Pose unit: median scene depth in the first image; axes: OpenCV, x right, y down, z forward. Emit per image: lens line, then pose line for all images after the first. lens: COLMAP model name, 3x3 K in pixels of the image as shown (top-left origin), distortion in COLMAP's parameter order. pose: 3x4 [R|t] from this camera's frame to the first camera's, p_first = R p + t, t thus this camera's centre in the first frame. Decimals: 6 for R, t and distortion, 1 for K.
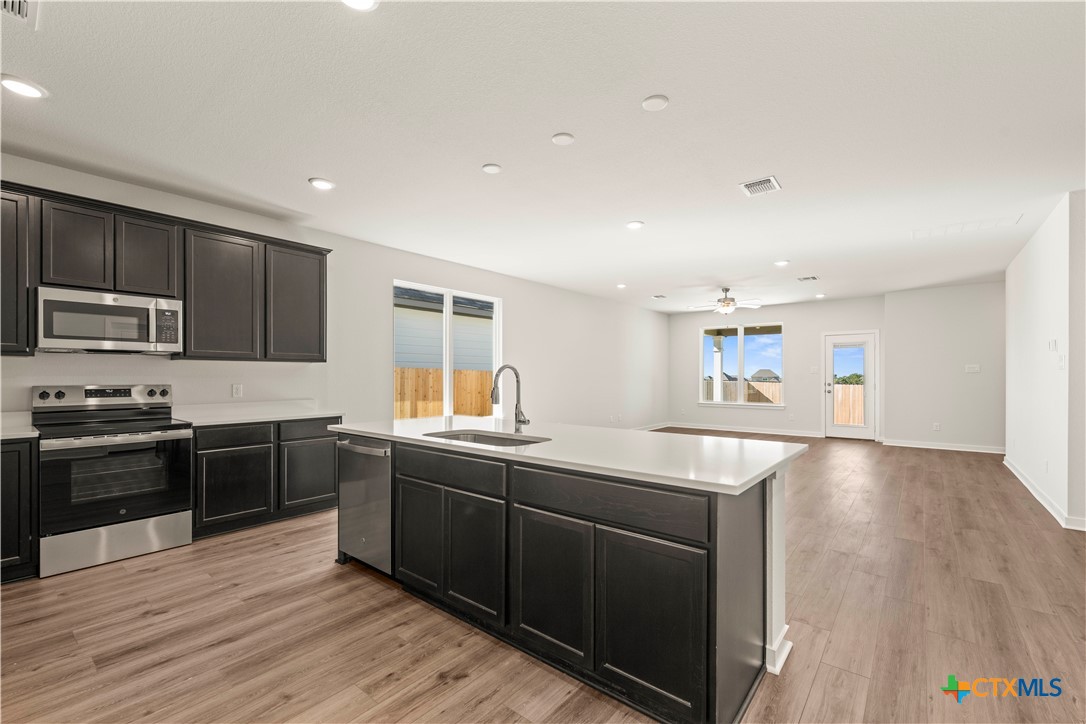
lens RADIAL K [[463.7, 0, 544.4], [0, 463.7, 373.3], [0, 0, 1]] dist [0.001002, 0.000138]
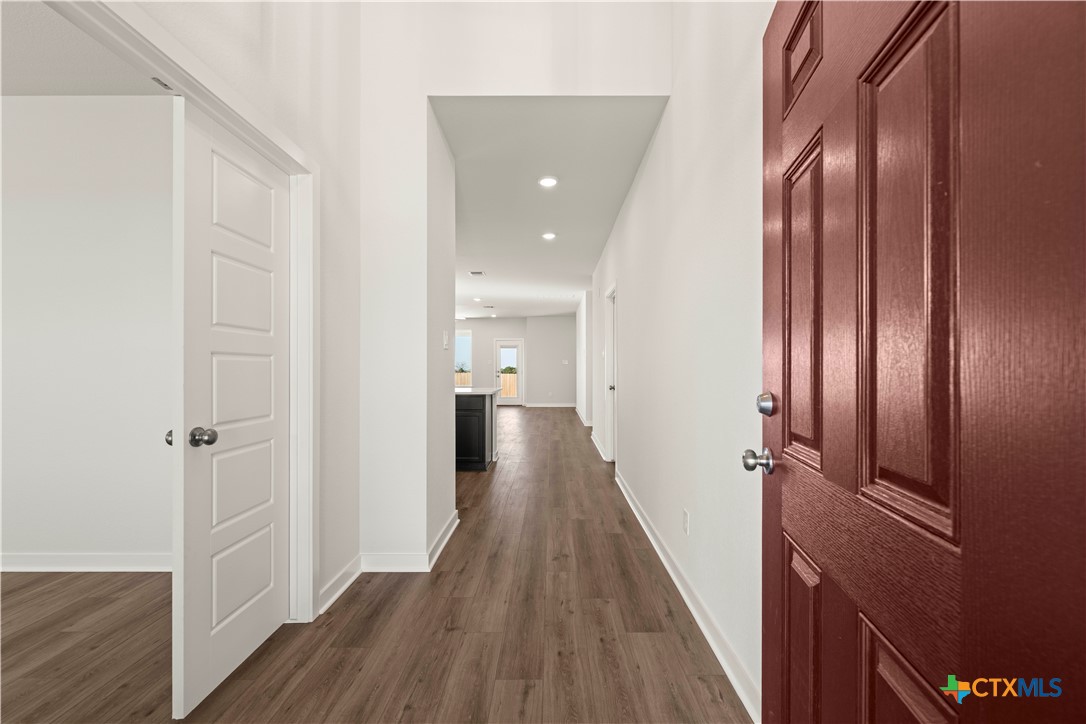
lens RADIAL K [[463.7, 0, 544.0], [0, 463.7, 367.7], [0, 0, 1]] dist [0.001002, 0.000138]
pose [[0.786145, -0.001854, 0.618039, -0.486275], [0.000834, 0.999998, 0.001938, 0.015730], [-0.618041, -0.001008, 0.786145, -0.682788]]
